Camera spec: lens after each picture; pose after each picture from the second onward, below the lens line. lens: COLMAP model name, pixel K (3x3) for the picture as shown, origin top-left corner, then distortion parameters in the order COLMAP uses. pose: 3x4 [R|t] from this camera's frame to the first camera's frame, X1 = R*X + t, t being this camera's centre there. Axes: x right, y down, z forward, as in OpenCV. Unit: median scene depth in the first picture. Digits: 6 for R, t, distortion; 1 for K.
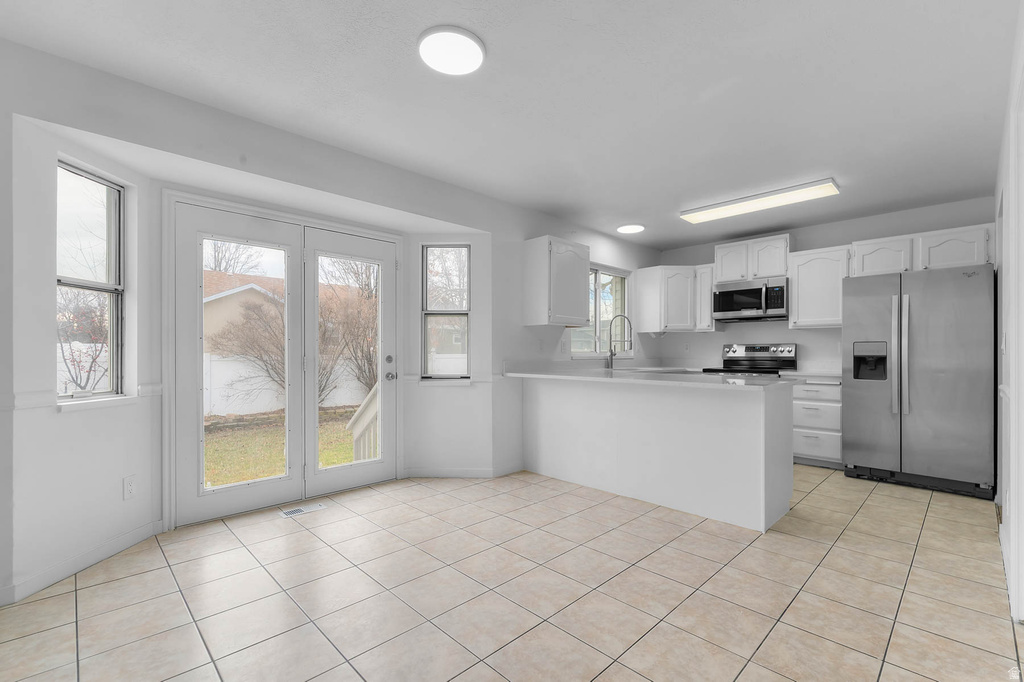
lens RADIAL K [[450.0, 0, 512.4], [0, 450.0, 349.6], [0, 0, 1]] dist [-0.000434, -0.000531]
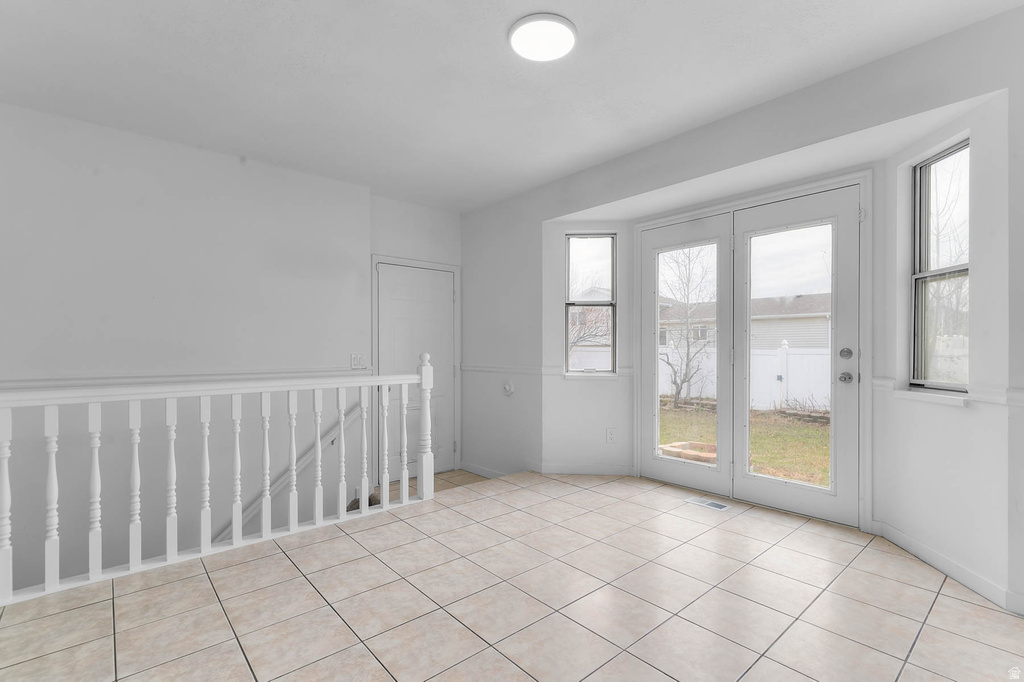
lens RADIAL K [[480.9, 0, 524.8], [0, 480.9, 350.3], [0, 0, 1]] dist [-0.001458, 0.000396]
pose [[-0.053541, 0.003918, -0.998558, 0.574153], [0.003885, 0.999986, 0.003715, 0.012977], [0.998558, -0.003681, -0.053555, 0.613907]]
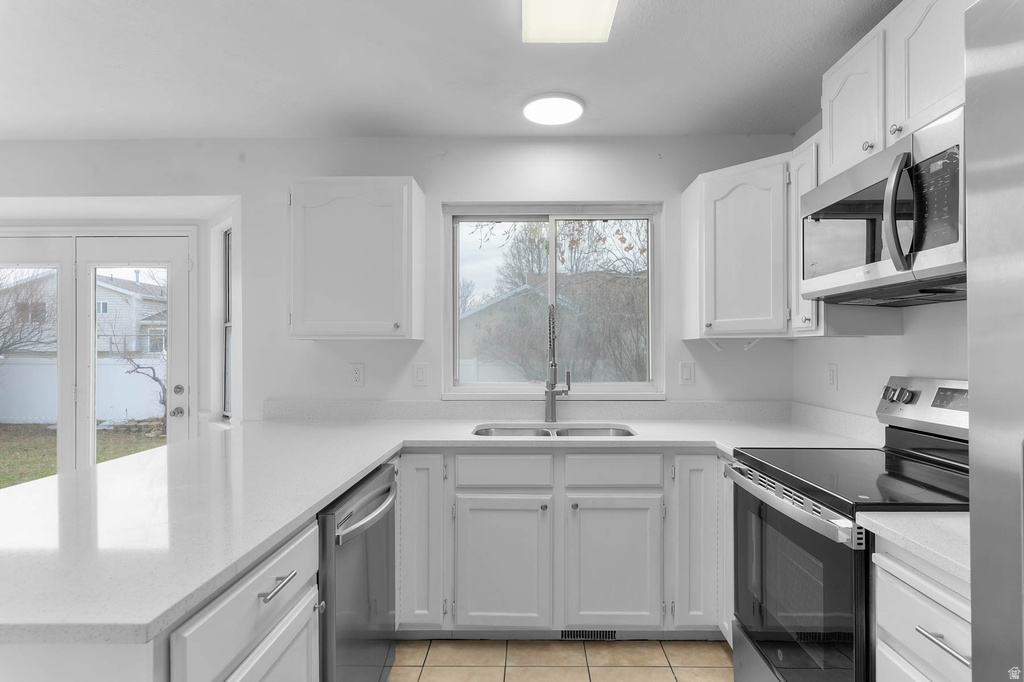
lens RADIAL K [[540.9, 0, 515.2], [0, 540.9, 355.8], [0, 0, 1]] dist [-0.003479, -0.000040]
pose [[0.701307, 0.001508, -0.712857, 0.890882], [0.004154, 0.999972, 0.006201, -0.045261], [0.712847, -0.007310, 0.701282, 0.871182]]
